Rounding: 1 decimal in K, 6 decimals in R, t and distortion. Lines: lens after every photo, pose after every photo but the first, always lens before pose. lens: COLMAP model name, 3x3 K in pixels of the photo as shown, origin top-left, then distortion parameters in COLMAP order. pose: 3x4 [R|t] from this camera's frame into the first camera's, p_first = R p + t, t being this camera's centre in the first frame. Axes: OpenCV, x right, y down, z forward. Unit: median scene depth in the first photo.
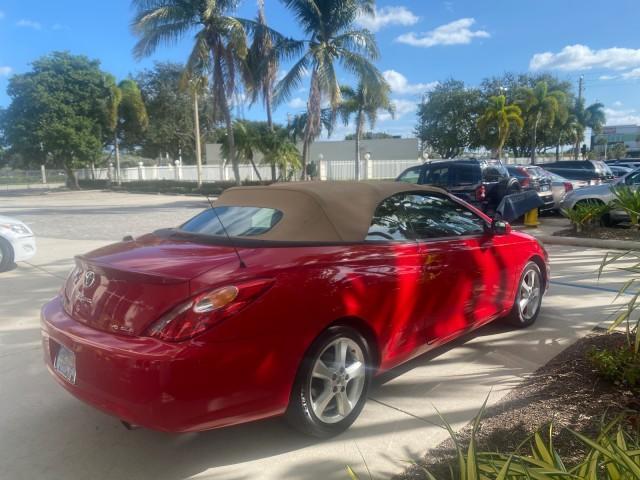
lens RADIAL K [[501.2, 0, 334.8], [0, 501.2, 239.2], [0, 0, 1]] dist [-0.010488, -0.001458]
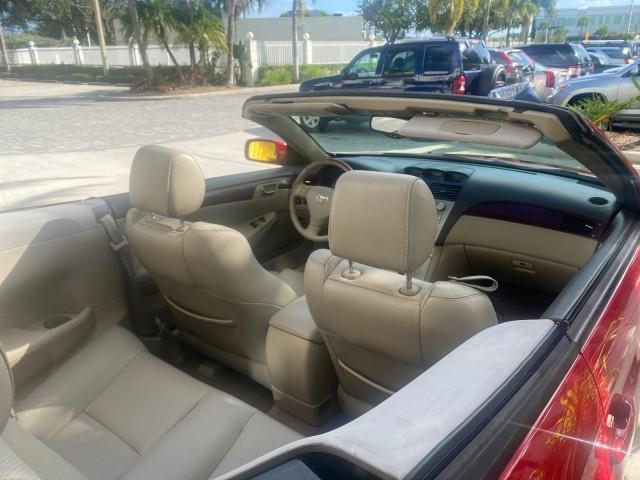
lens RADIAL K [[501.2, 0, 334.8], [0, 501.2, 239.2], [0, 0, 1]] dist [-0.010488, -0.001458]
pose [[0.992960, -0.033389, 0.113645, 0.005389], [0.008117, 0.976373, 0.215940, -0.013946], [-0.118170, -0.213497, 0.969771, 0.110696]]
